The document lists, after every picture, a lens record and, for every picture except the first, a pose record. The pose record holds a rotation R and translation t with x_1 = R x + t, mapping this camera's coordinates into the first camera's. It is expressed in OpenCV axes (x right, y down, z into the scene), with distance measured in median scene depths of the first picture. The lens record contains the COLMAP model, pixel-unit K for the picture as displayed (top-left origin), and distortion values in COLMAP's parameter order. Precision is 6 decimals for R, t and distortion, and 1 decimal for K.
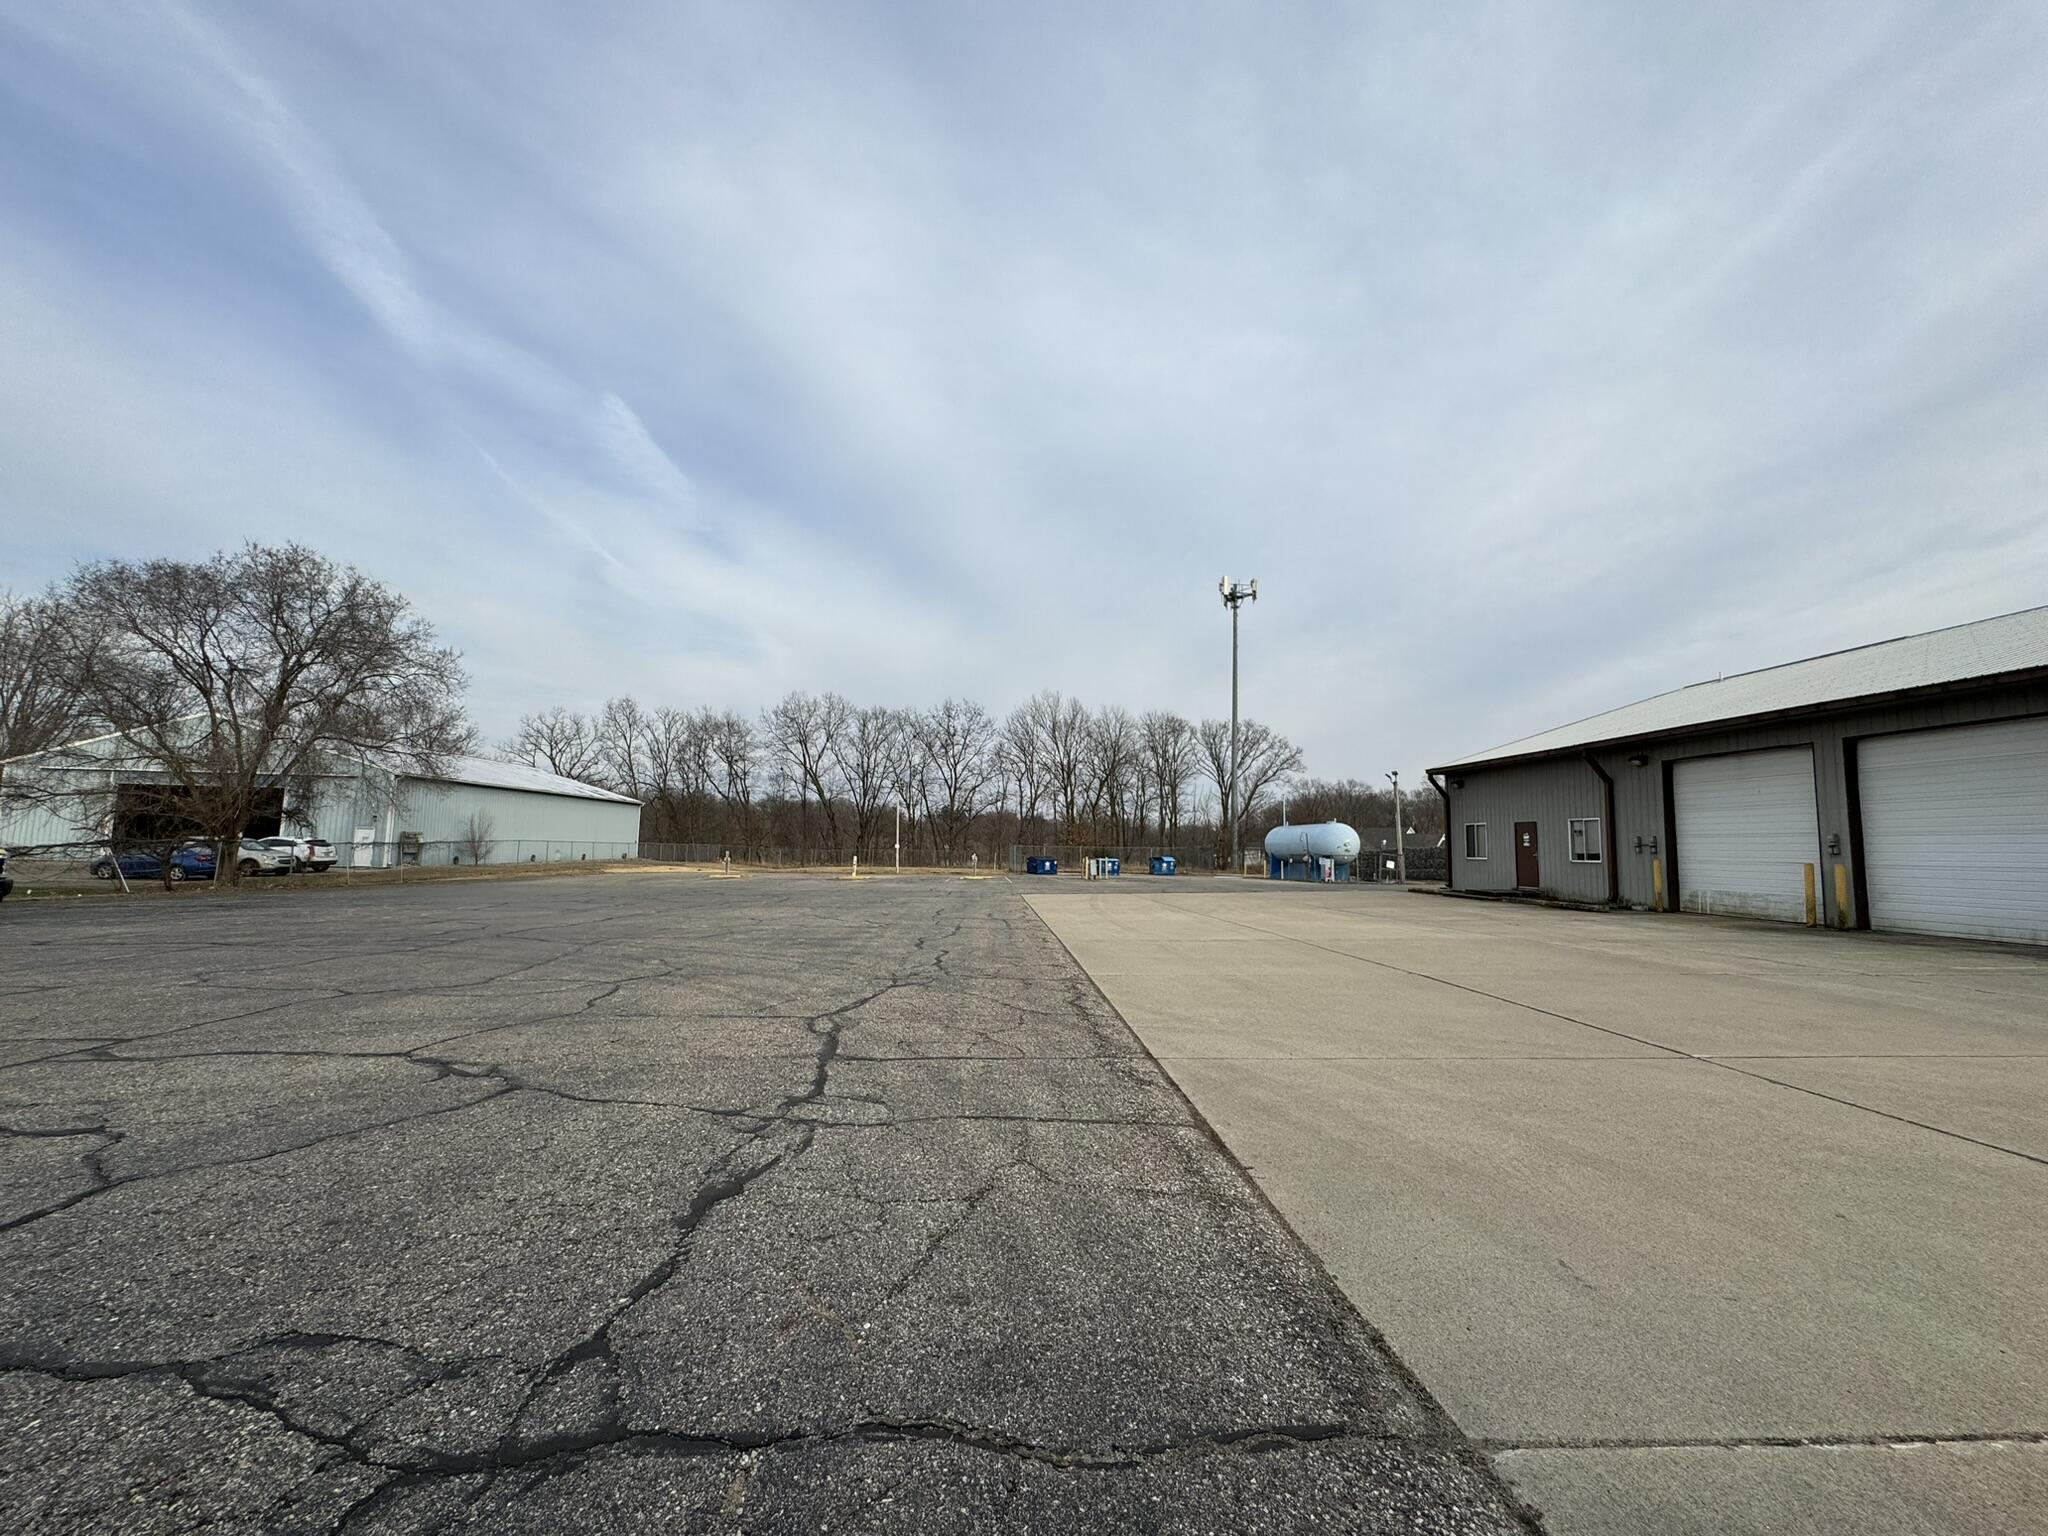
lens RADIAL K [[819.1, 0, 1024.0], [0, 819.1, 768.0], [0, 0, 1]] dist [0.011236, -0.000445]
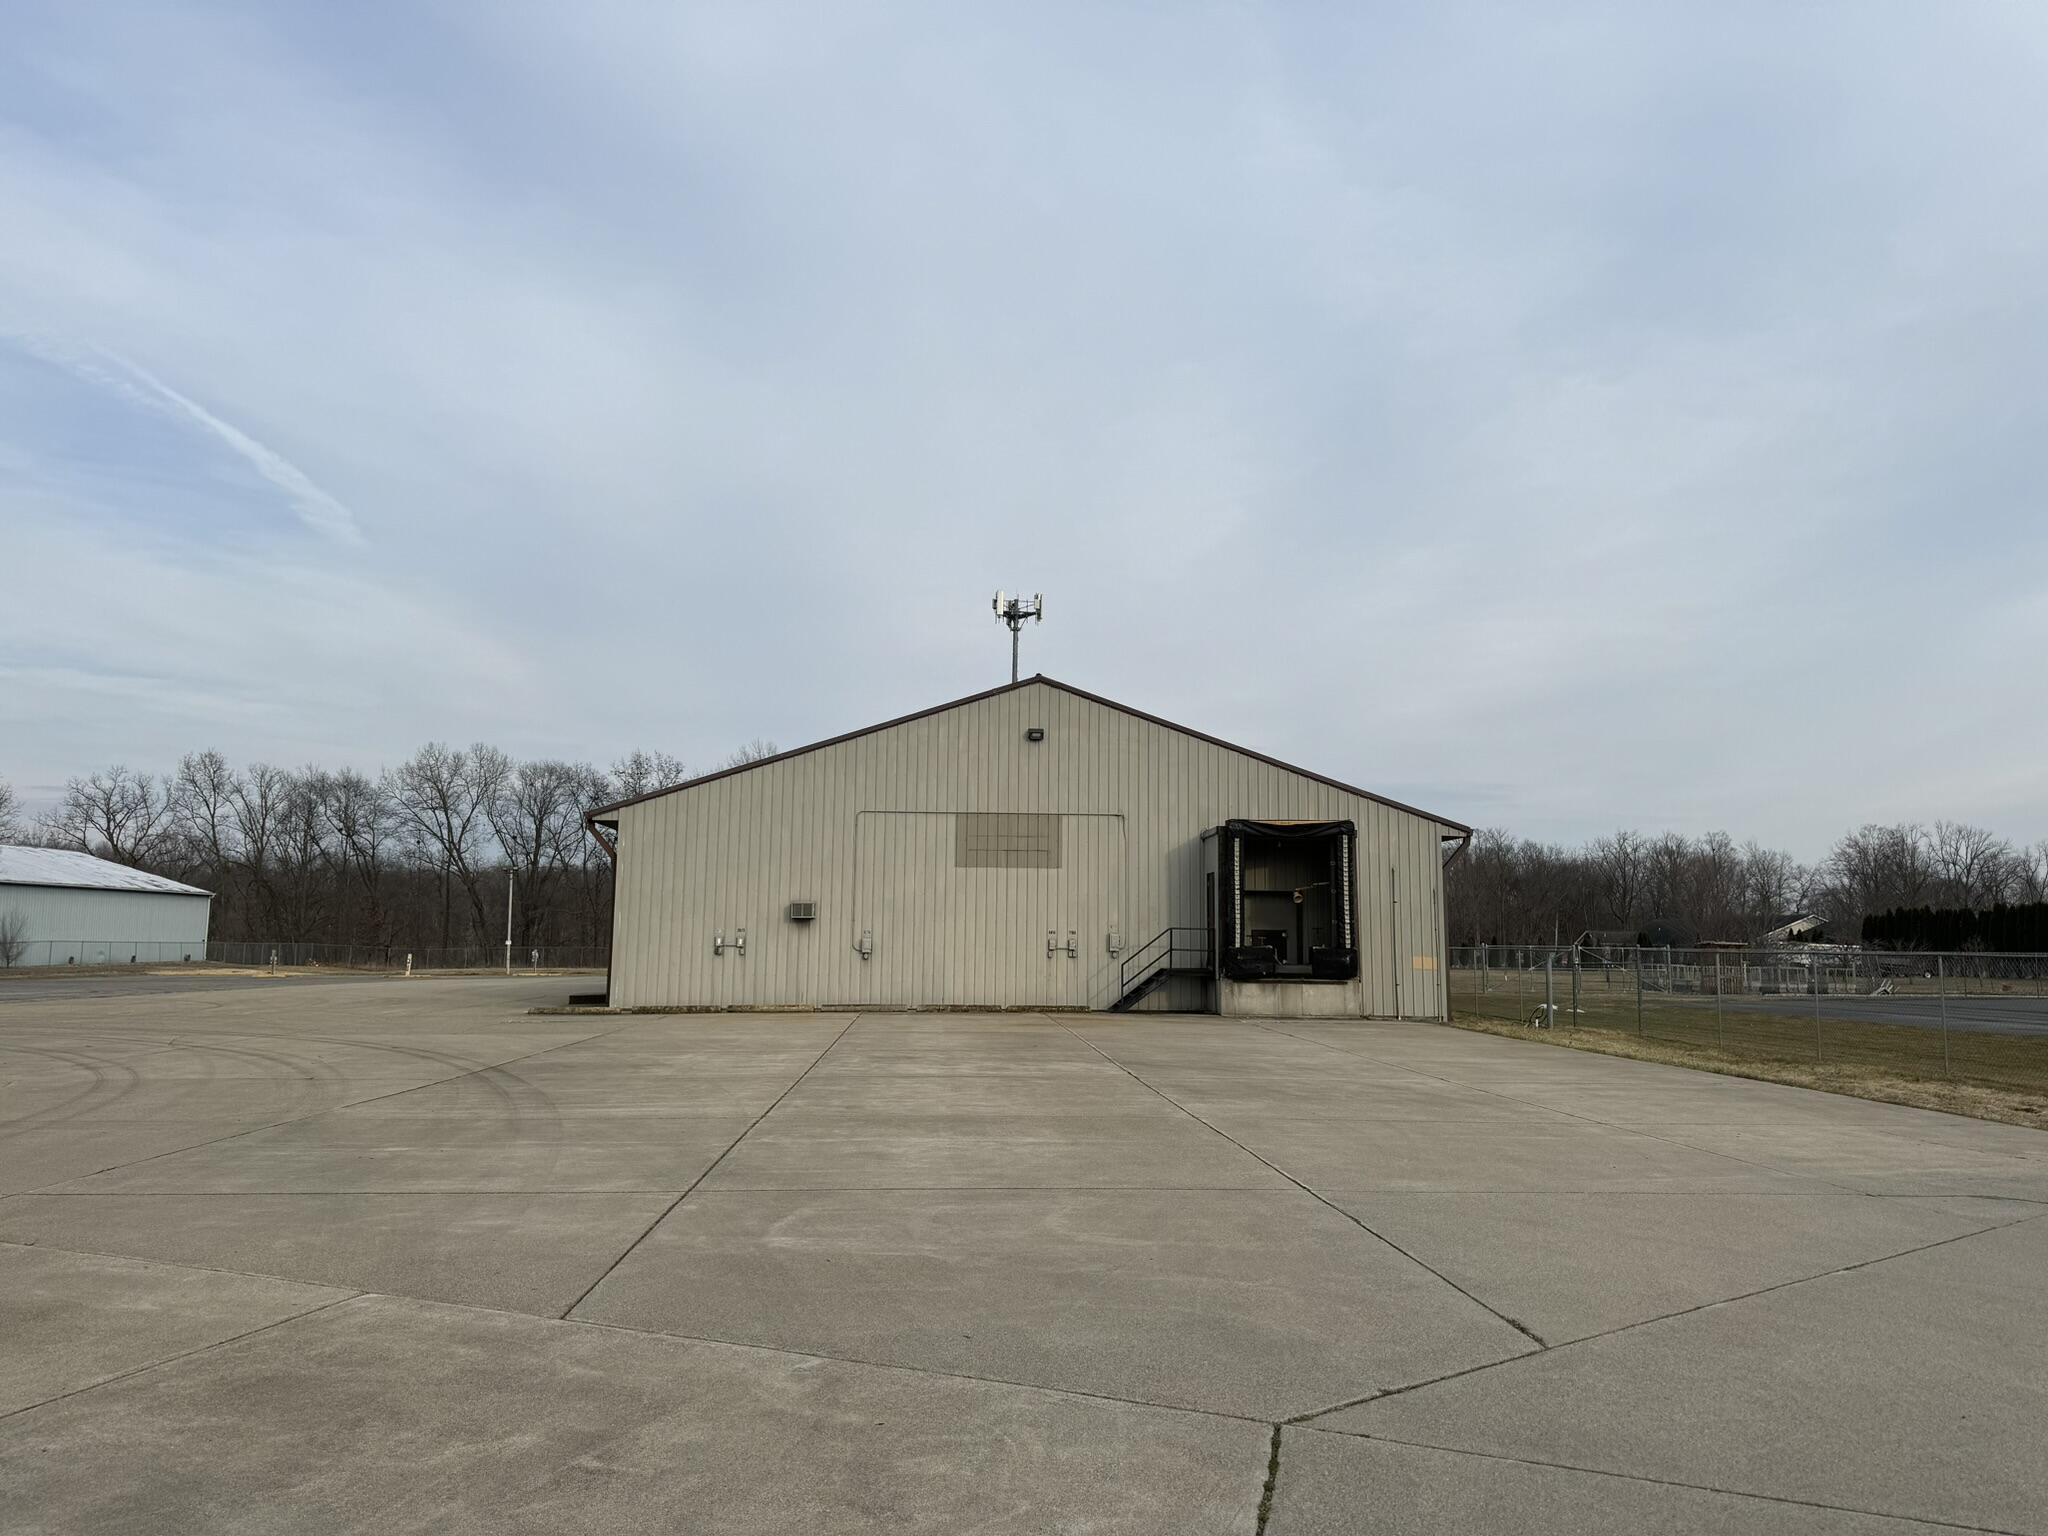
lens RADIAL K [[1445.8, 0, 1024.0], [0, 1445.8, 768.0], [0, 0, 1]] dist [0.032457, -0.001597]
pose [[0.999797, -0.004469, 0.019658, 0.251228], [0.004905, 0.999742, -0.022176, -0.036746], [-0.019554, 0.022268, 0.999561, -0.381452]]
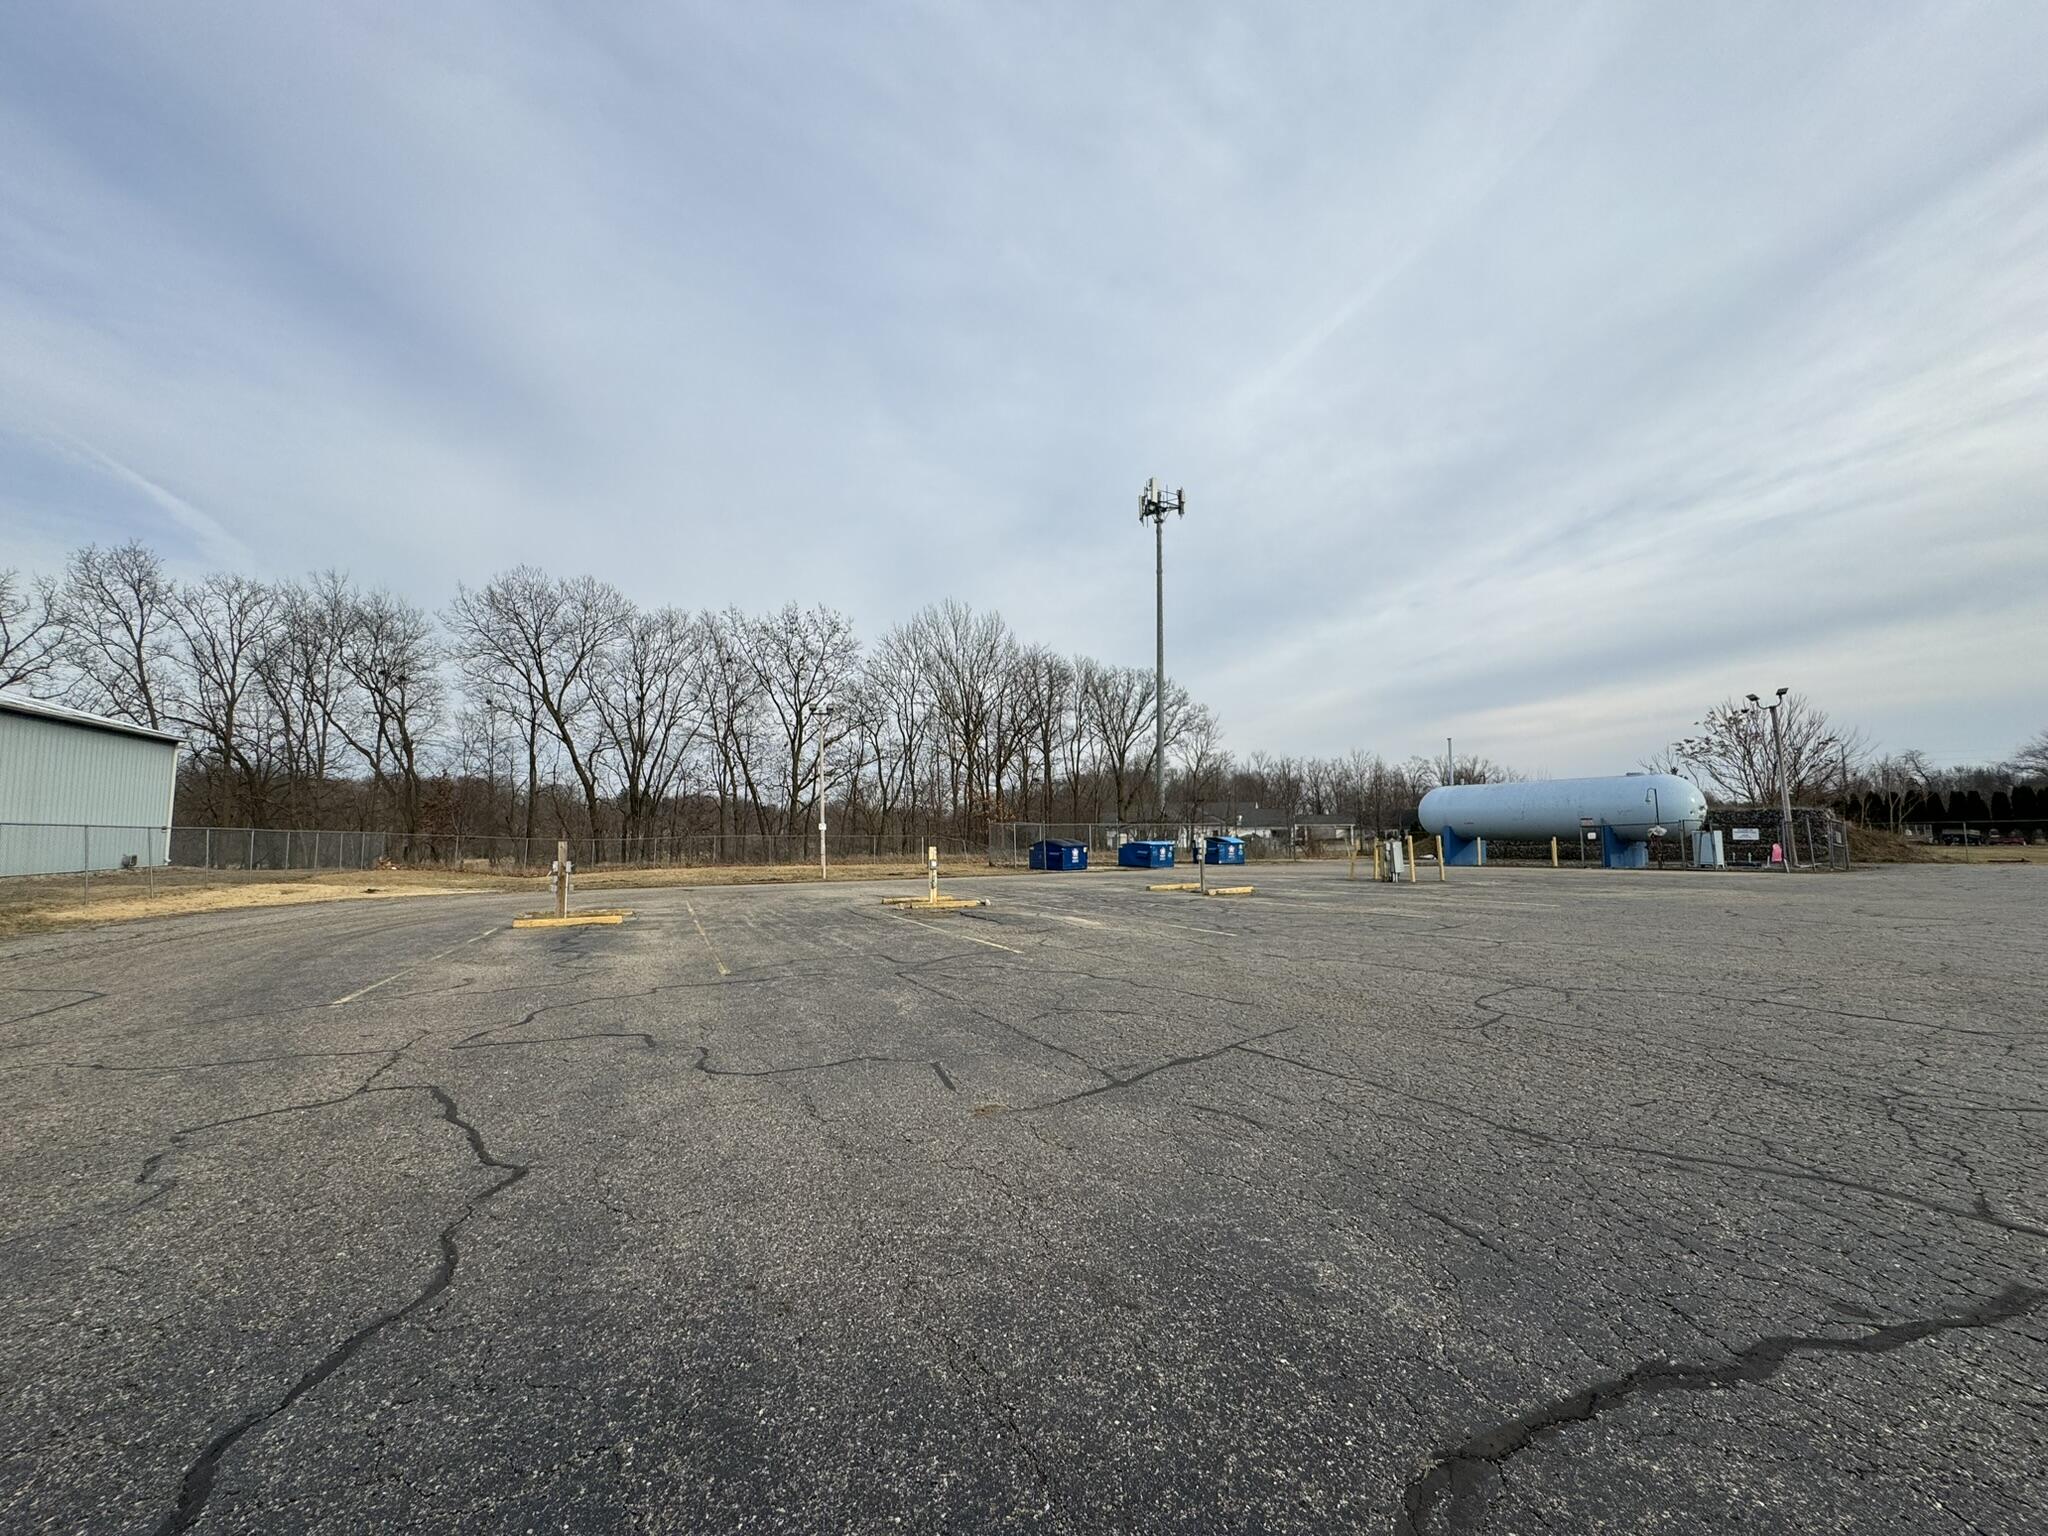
lens RADIAL K [[819.1, 0, 1024.0], [0, 819.1, 768.0], [0, 0, 1]] dist [0.011236, -0.000445]
pose [[0.931032, 0.009718, 0.364808, -0.158366], [-0.016998, 0.999715, 0.016749, 0.032465], [-0.364542, -0.021795, 0.930932, 0.322814]]
